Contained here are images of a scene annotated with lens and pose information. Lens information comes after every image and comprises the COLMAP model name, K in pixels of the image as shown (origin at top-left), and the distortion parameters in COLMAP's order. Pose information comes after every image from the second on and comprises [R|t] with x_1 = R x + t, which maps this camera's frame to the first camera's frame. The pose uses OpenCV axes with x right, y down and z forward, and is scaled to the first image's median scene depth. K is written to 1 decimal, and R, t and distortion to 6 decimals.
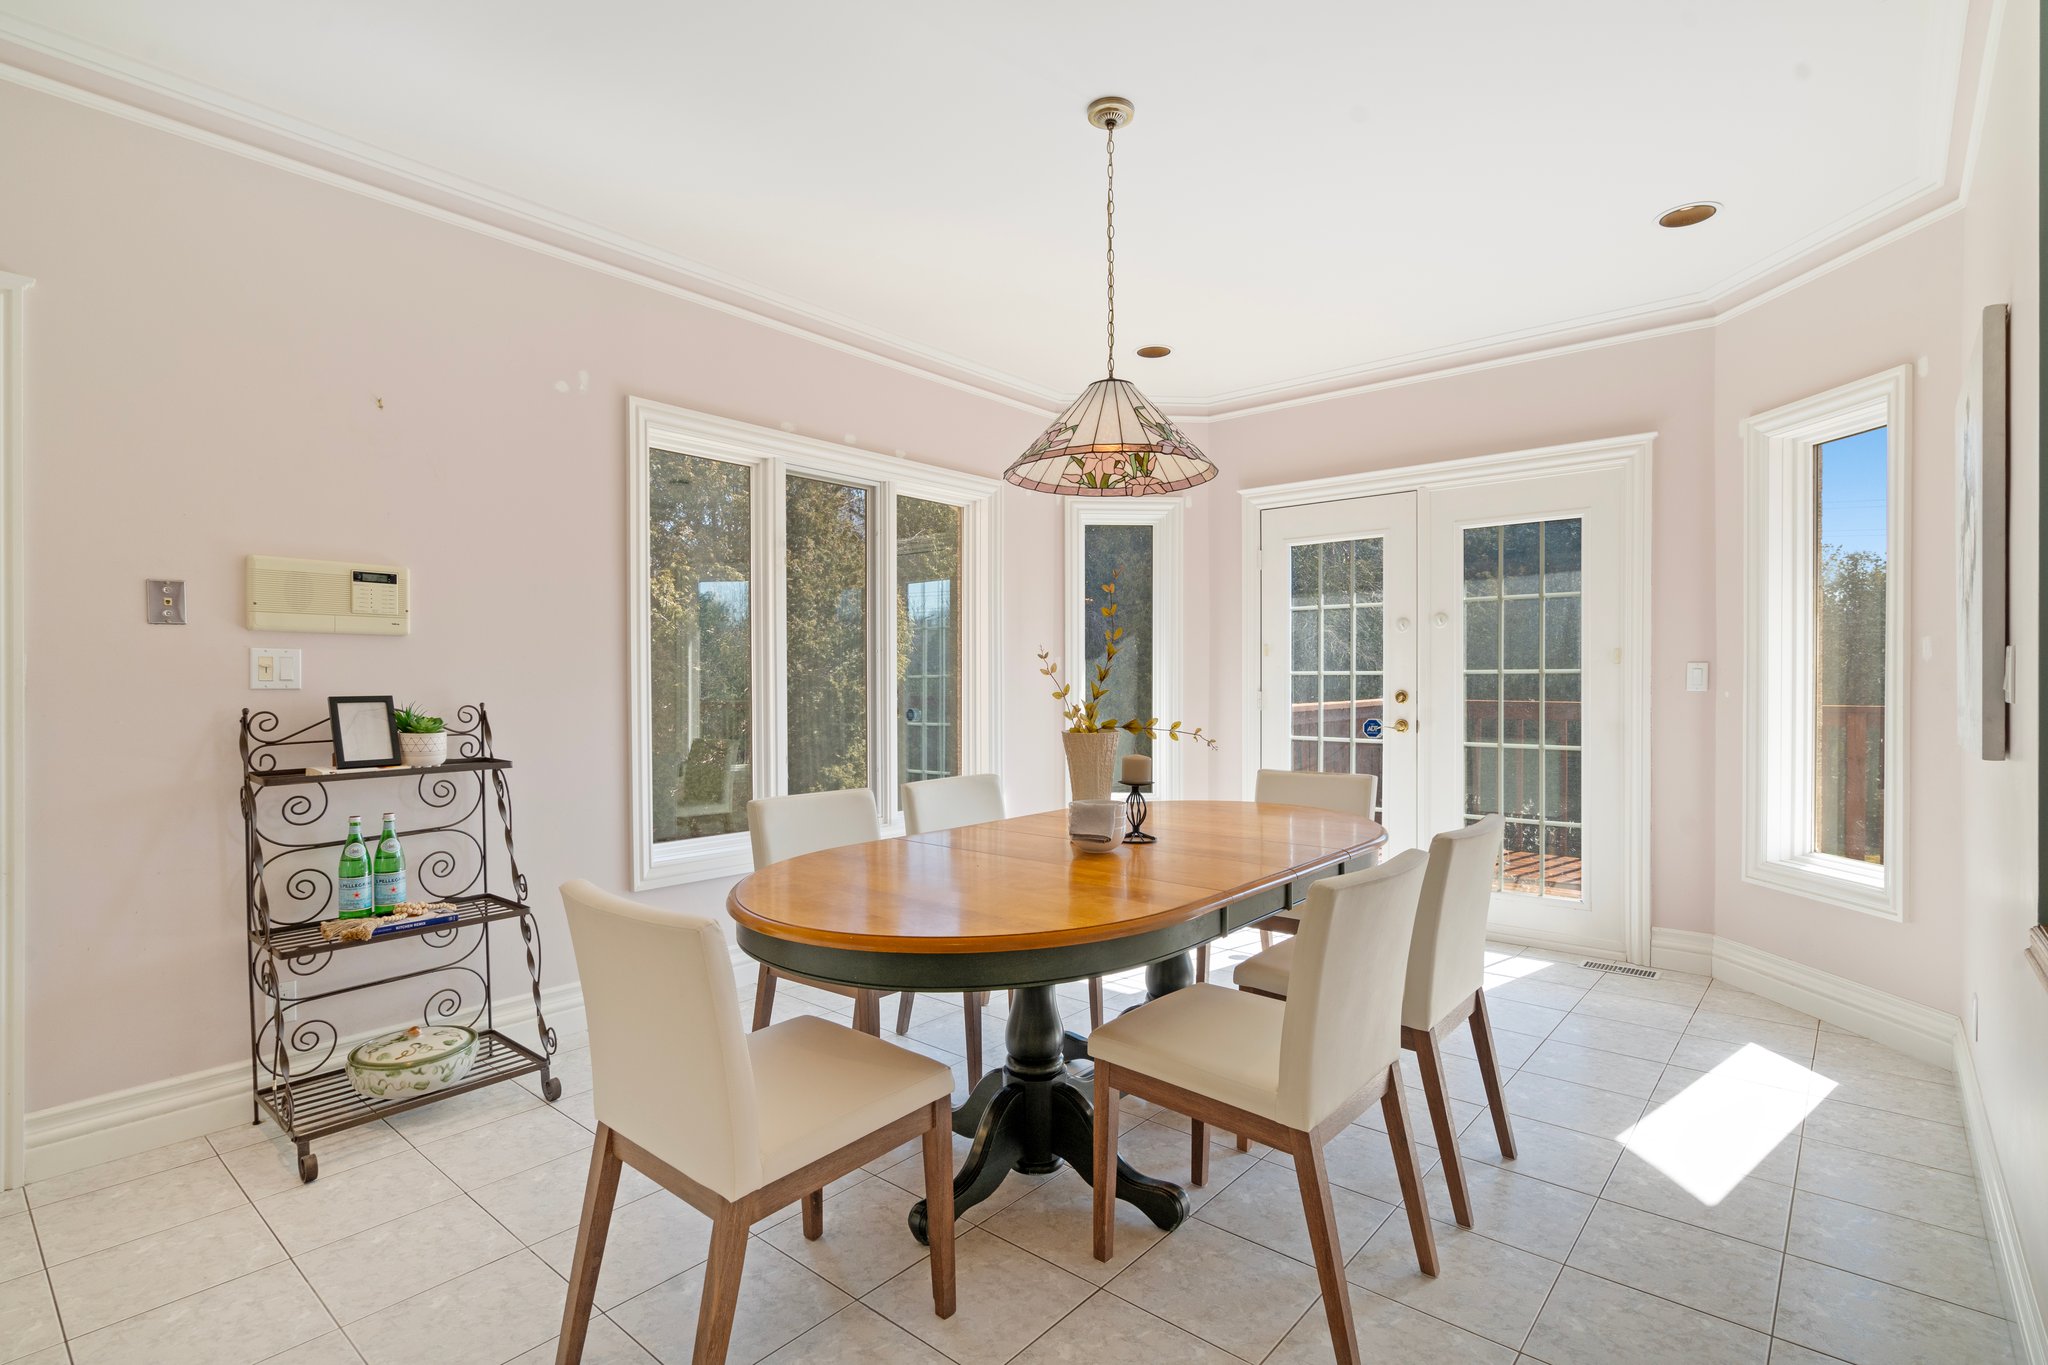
lens RADIAL K [[987.9, 0, 1026.5], [0, 987.9, 691.6], [0, 0, 1]] dist [0.000102, 0.000497]
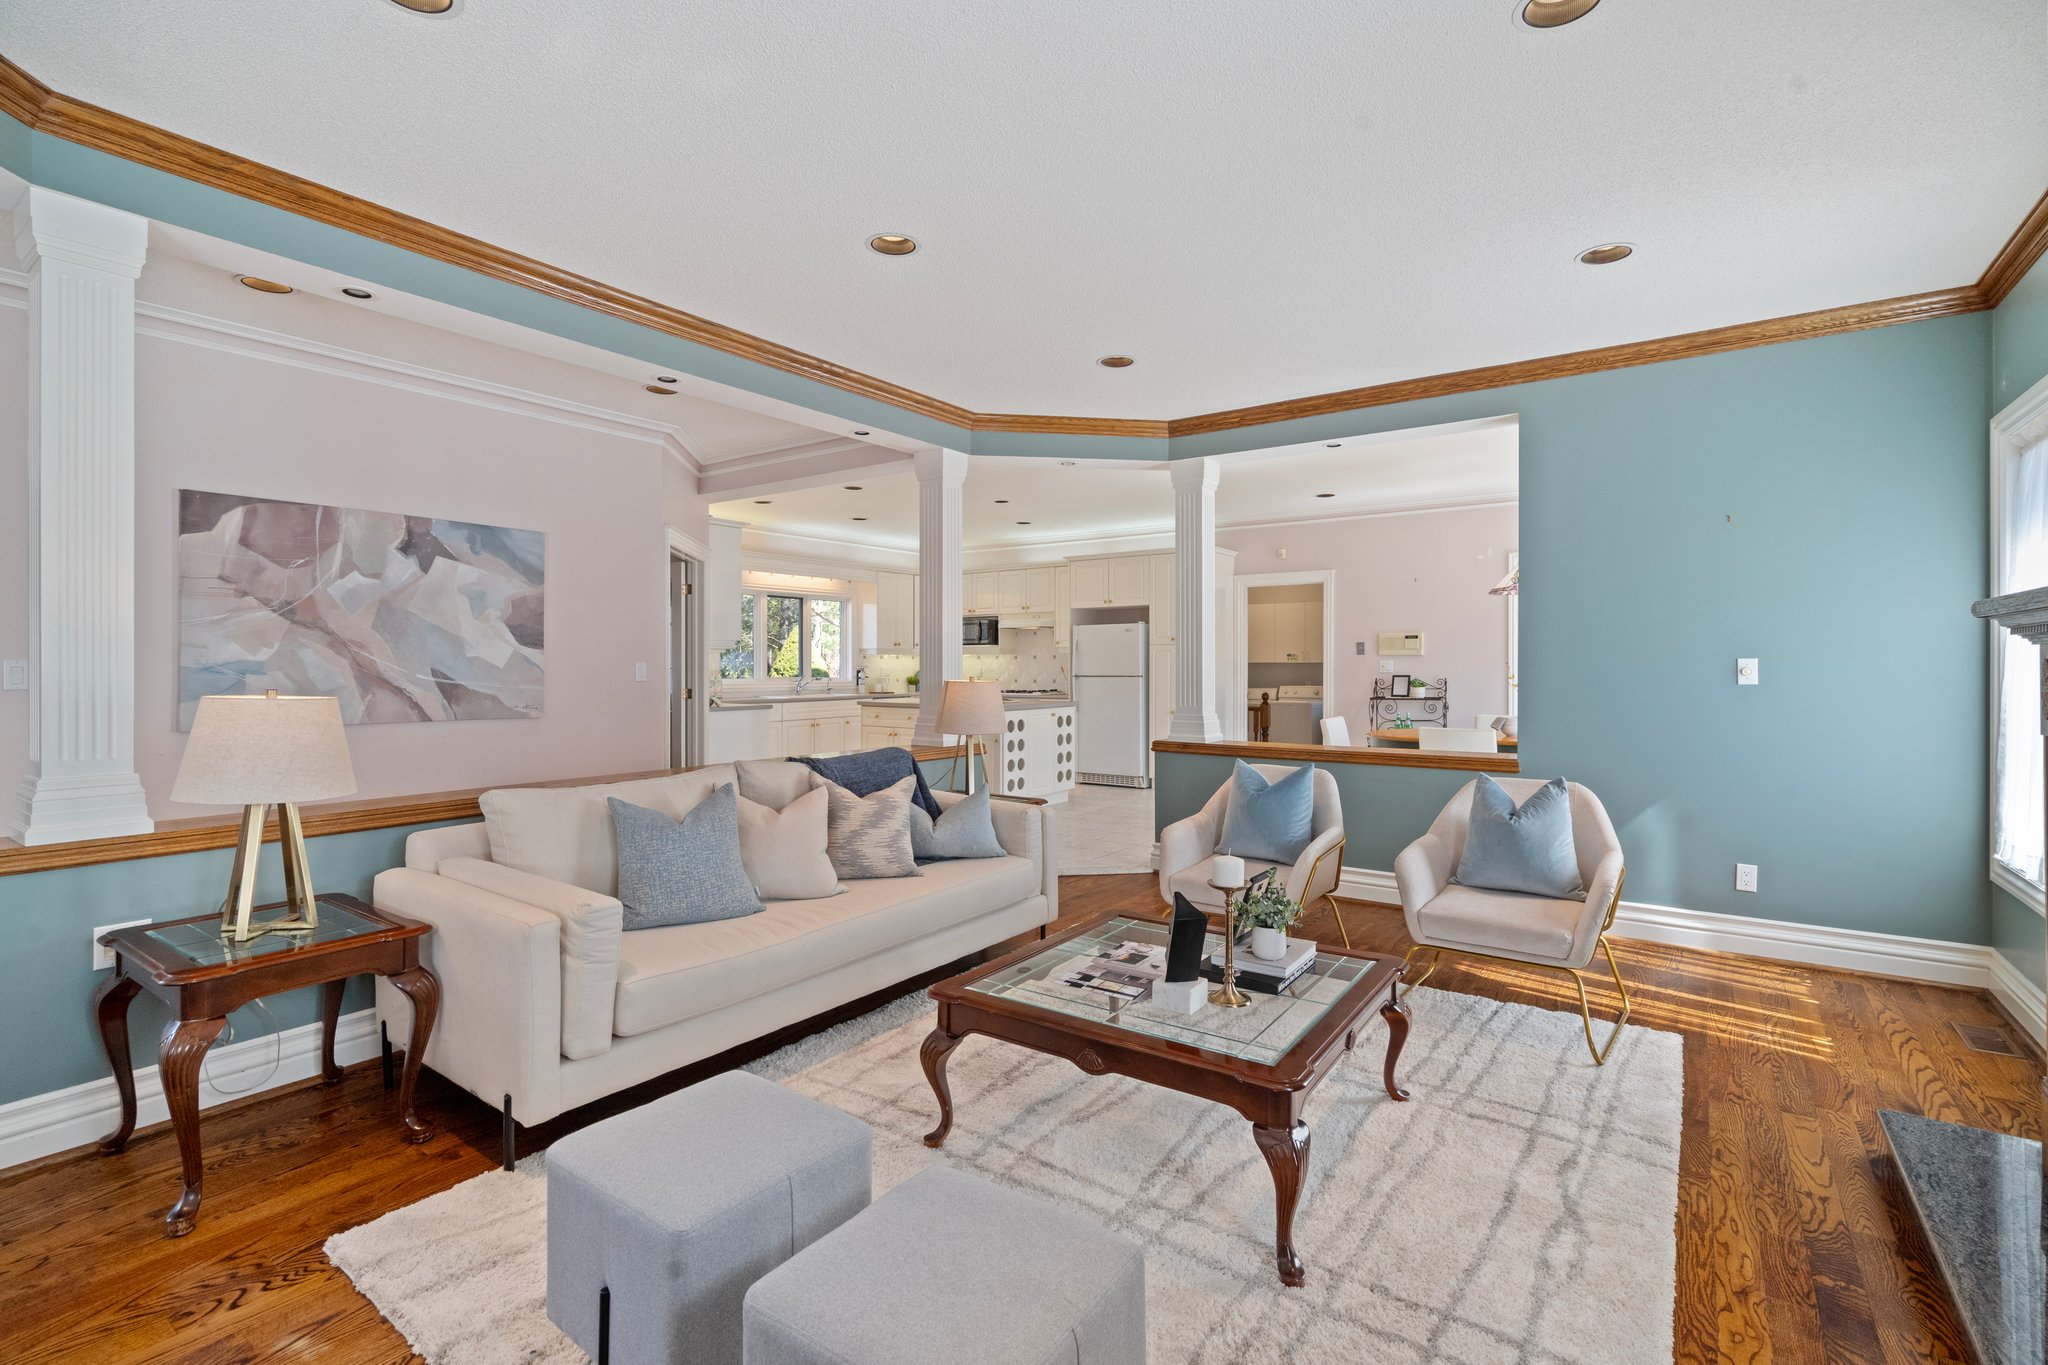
lens RADIAL K [[924.7, 0, 1020.1], [0, 924.7, 673.2], [0, 0, 1]] dist [-0.002497, 0.001171]
pose [[0.078069, 0.010617, -0.996891, 1.586134], [-0.008273, 0.999916, 0.010002, -0.015123], [0.996914, 0.007467, 0.078150, -0.337957]]
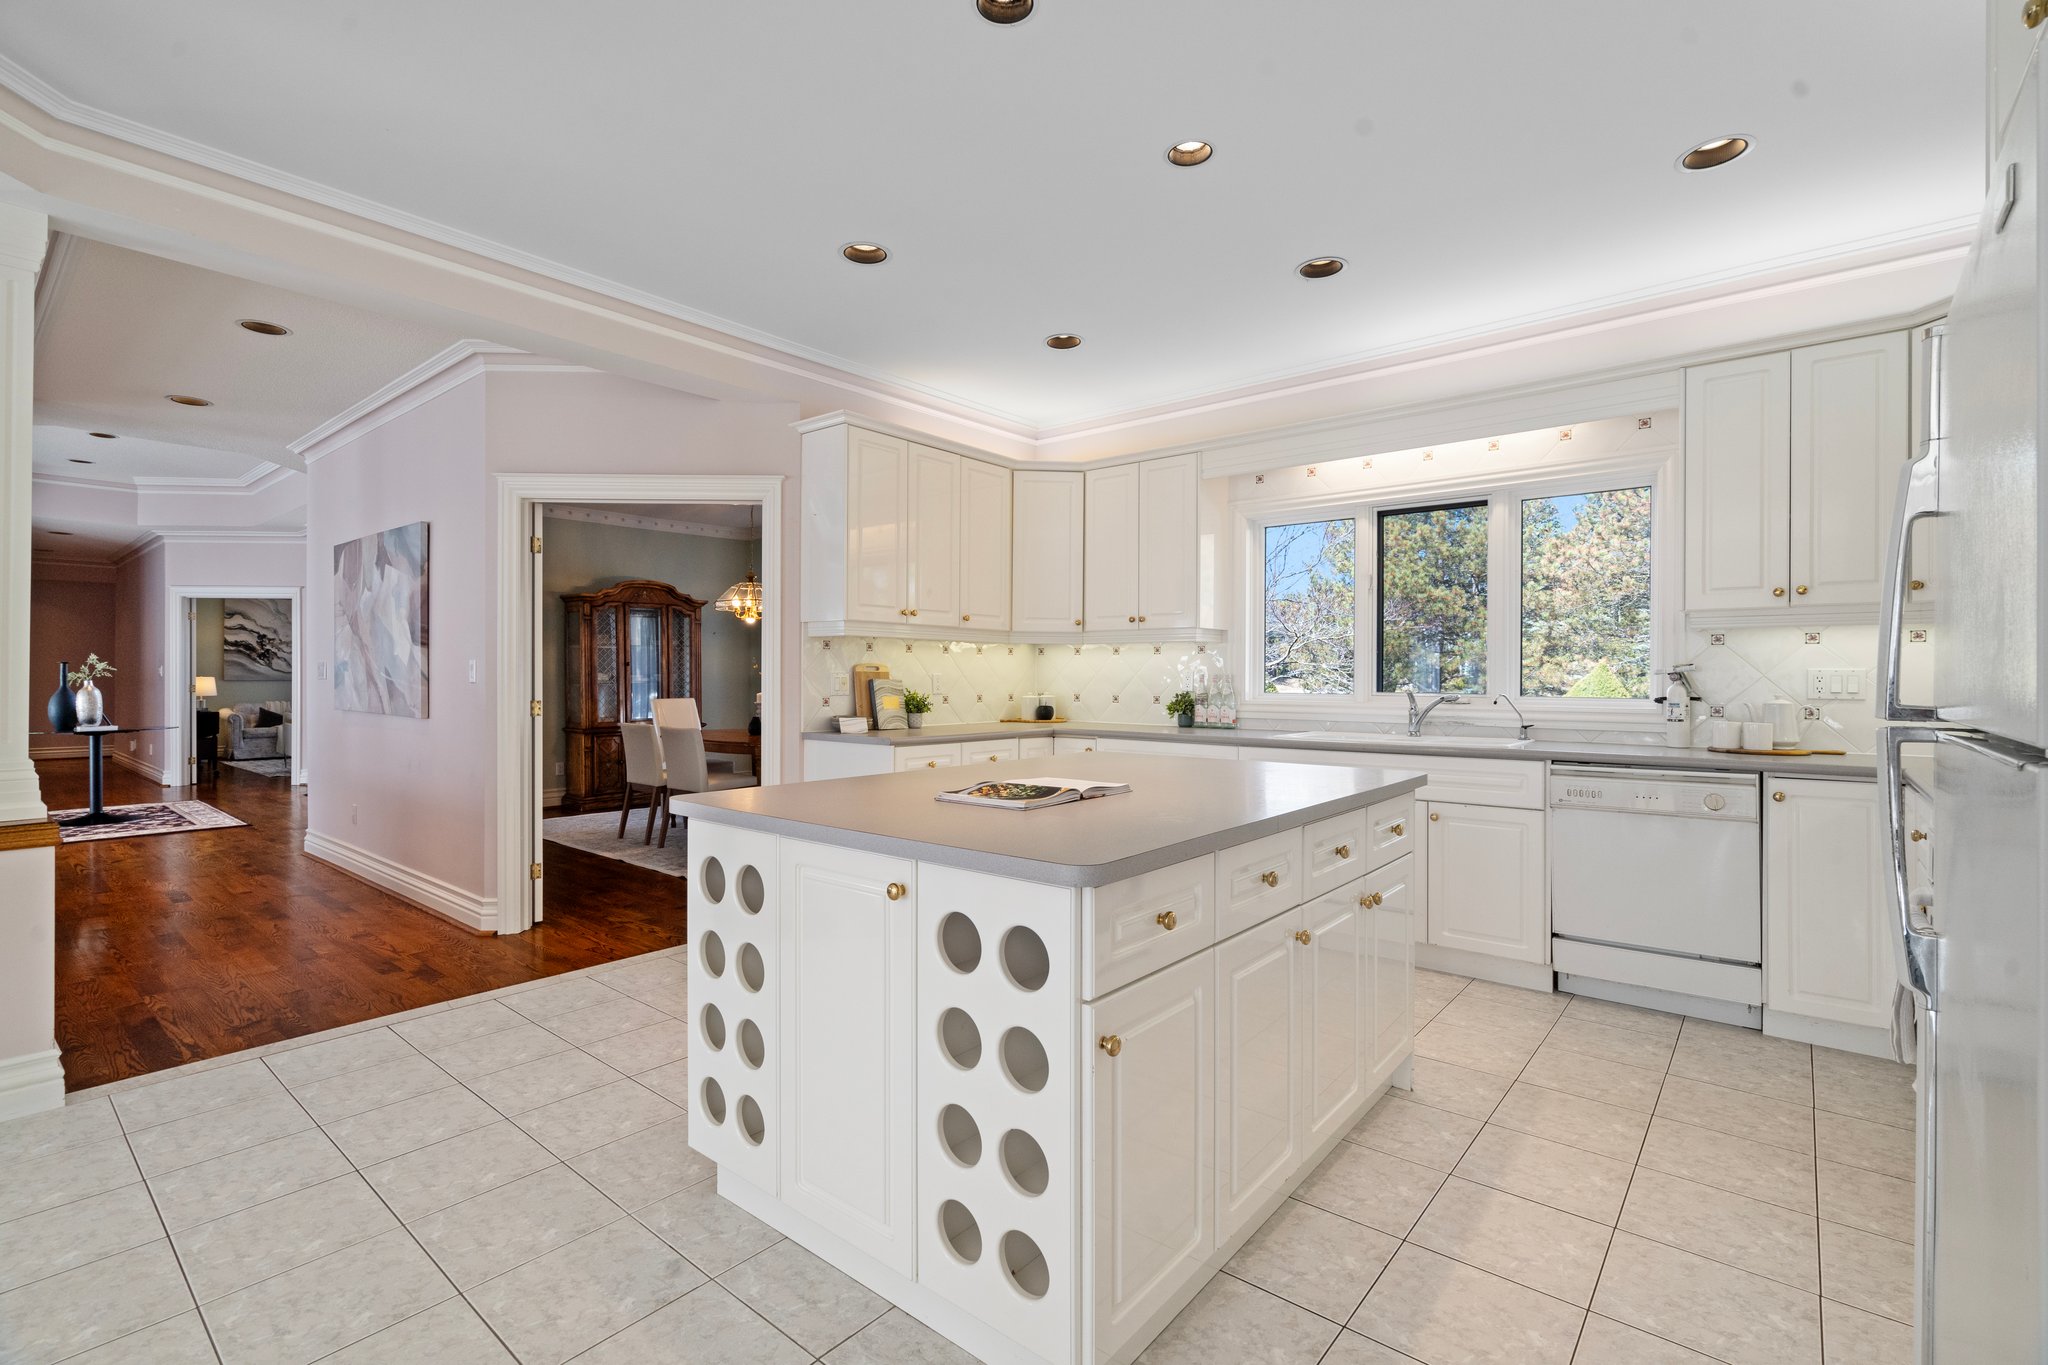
lens RADIAL K [[922.9, 0, 1022.2], [0, 922.9, 679.1], [0, 0, 1]] dist [-0.003027, 0.000521]
pose [[-0.999946, -0.001059, -0.010308, -0.555263], [-0.001189, 0.999919, 0.012660, -0.002671], [0.010294, 0.012671, -0.999867, 0.323632]]
